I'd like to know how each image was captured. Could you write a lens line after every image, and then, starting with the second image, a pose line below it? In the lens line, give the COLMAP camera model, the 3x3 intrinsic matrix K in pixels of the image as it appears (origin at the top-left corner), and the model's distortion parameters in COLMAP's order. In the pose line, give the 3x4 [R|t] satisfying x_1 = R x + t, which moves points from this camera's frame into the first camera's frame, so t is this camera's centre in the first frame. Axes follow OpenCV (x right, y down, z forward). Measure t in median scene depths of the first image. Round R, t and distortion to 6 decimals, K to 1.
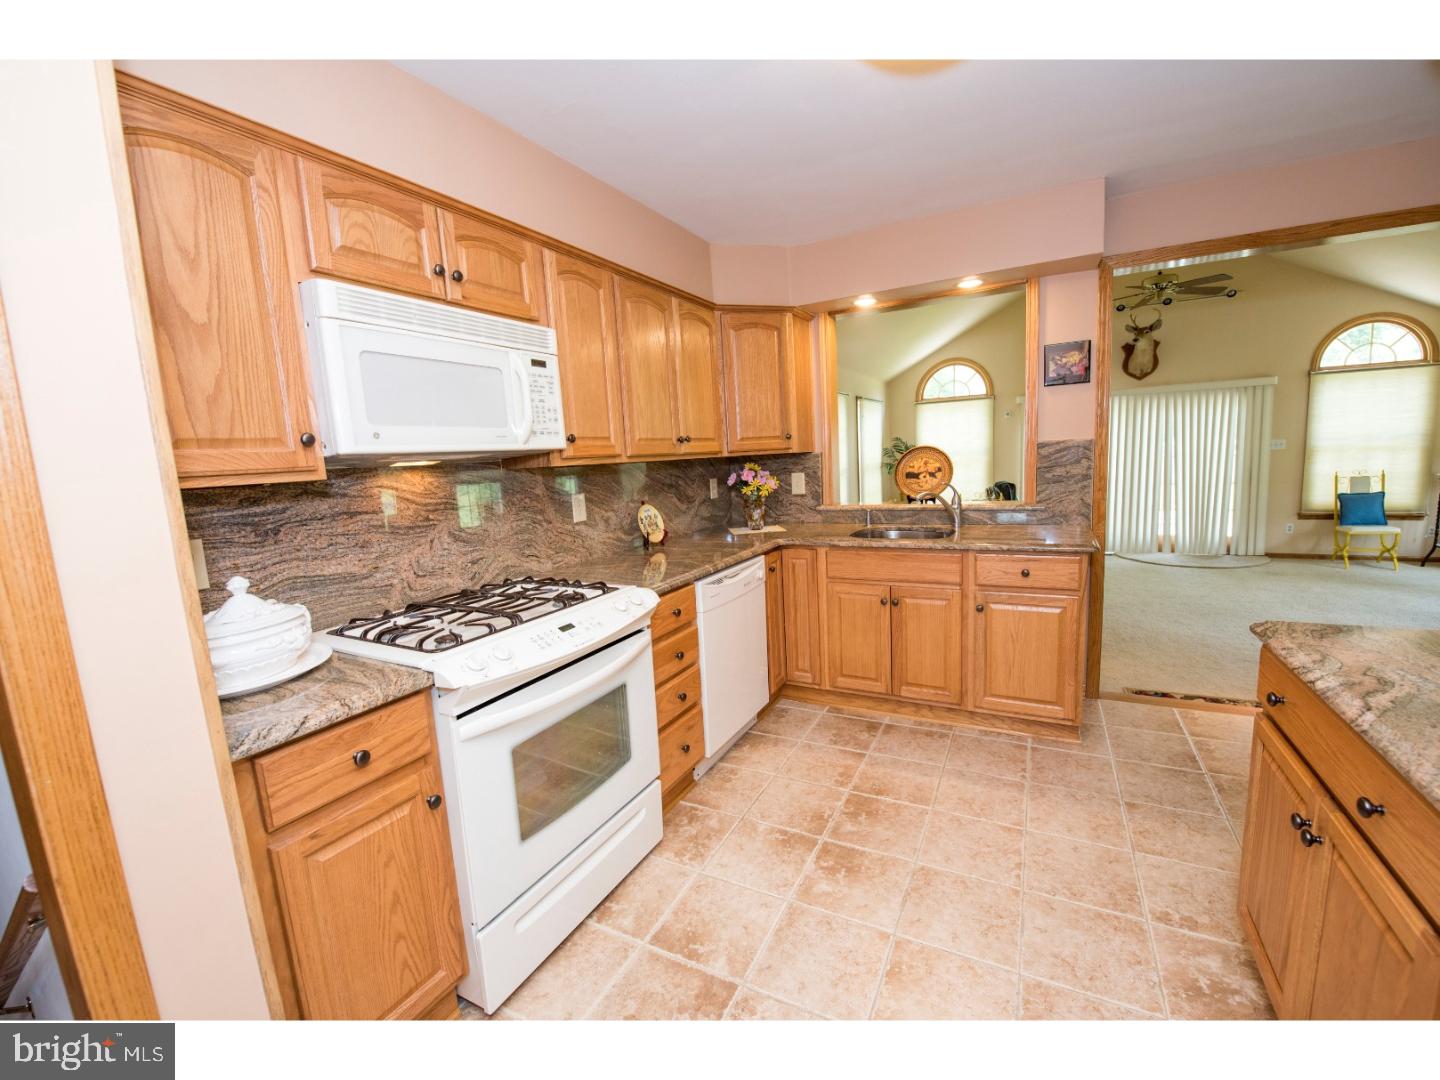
lens RADIAL K [[569.6, 0, 758.9], [0, 569.6, 534.0], [0, 0, 1]] dist [-0.008784, -0.003291]
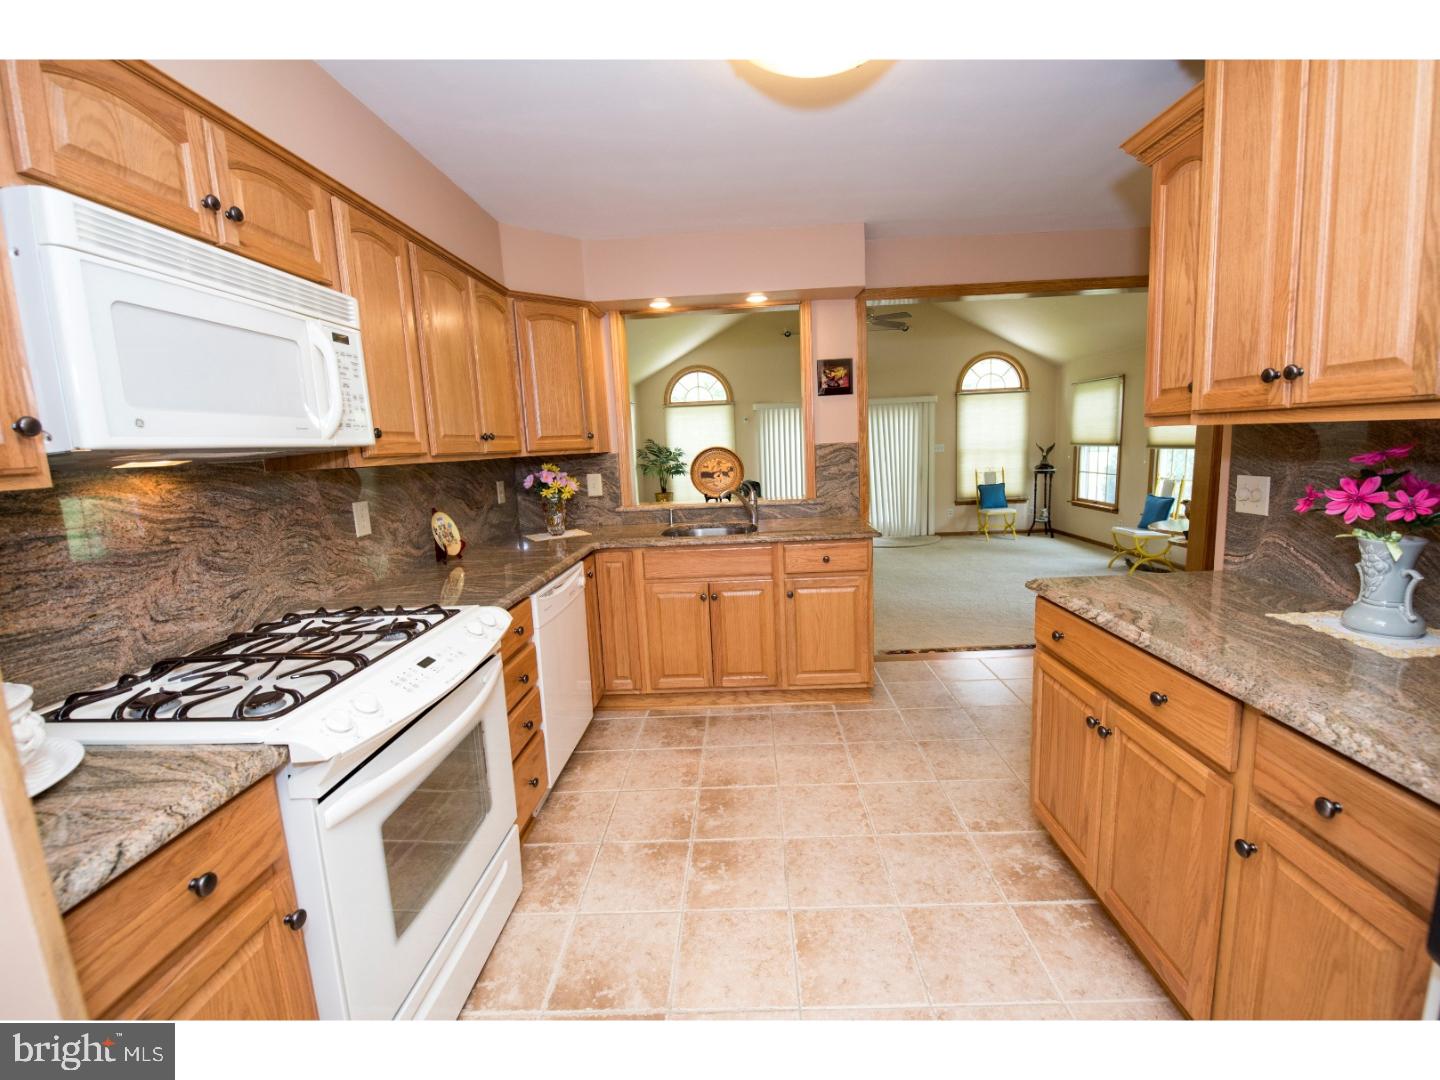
lens RADIAL K [[569.6, 0, 738.3], [0, 569.6, 523.0], [0, 0, 1]] dist [-0.008784, -0.003291]
pose [[0.908971, -0.046937, 0.414209, -0.171876], [0.056113, 0.998374, -0.010005, -0.001611], [-0.413066, 0.032337, 0.910127, 0.041805]]
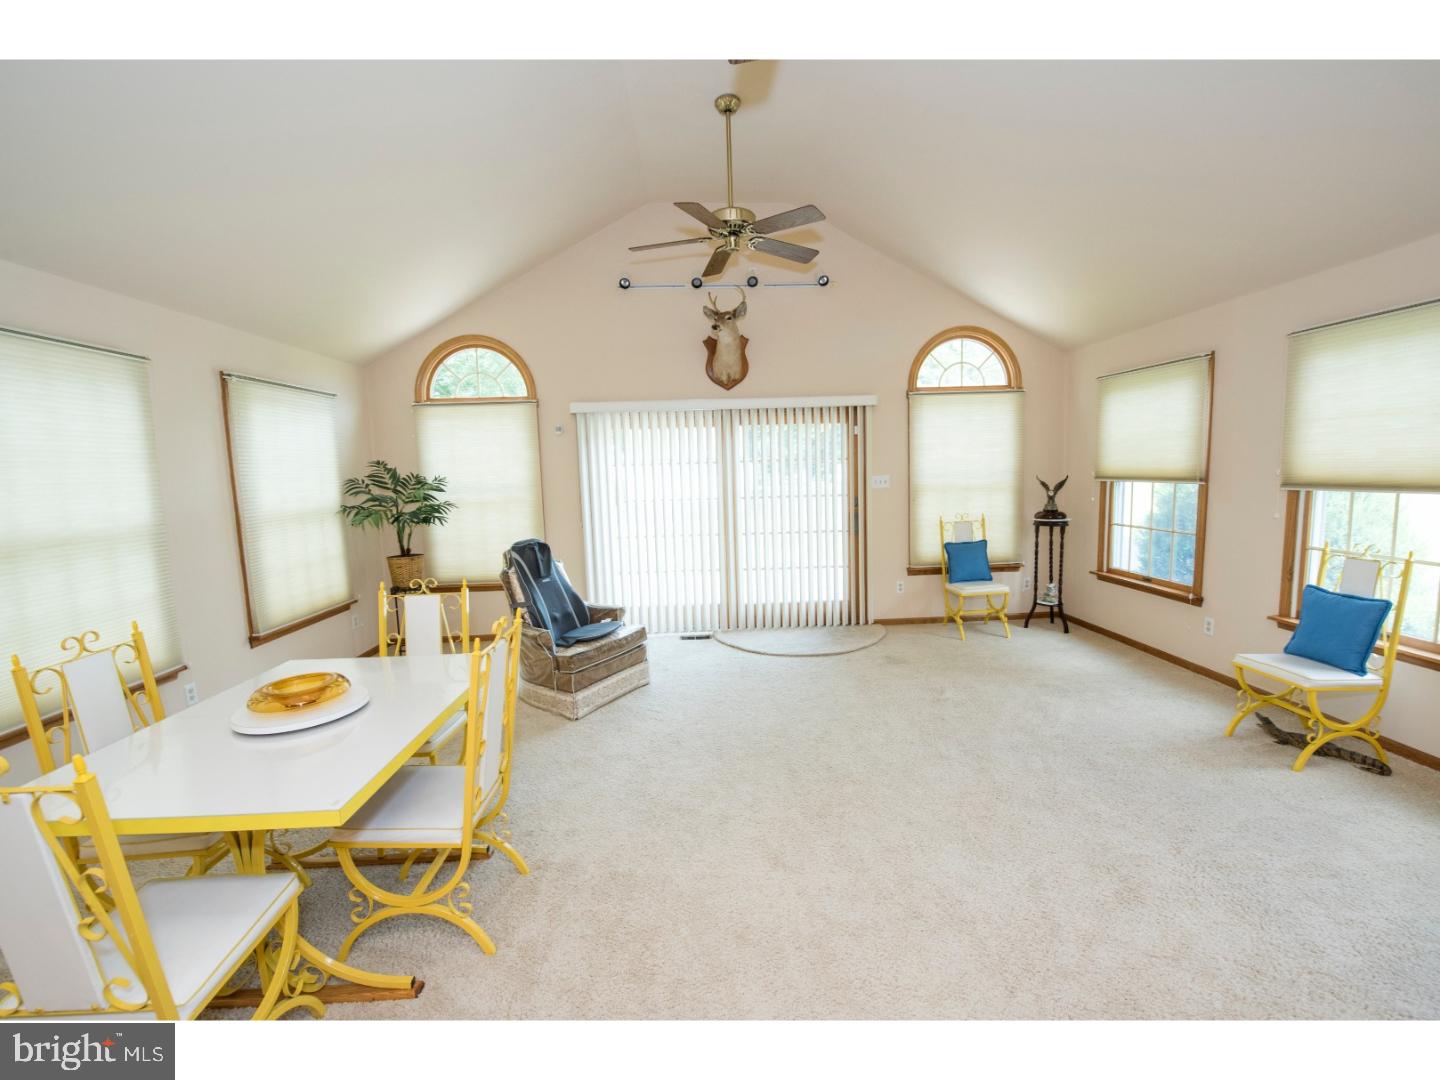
lens RADIAL K [[569.6, 0, 733.4], [0, 569.6, 533.1], [0, 0, 1]] dist [-0.008784, -0.003291]
pose [[0.866572, -0.033792, 0.497907, 1.291356], [0.058580, 0.997695, -0.034243, -0.271746], [-0.495602, 0.058842, 0.866554, 1.578566]]
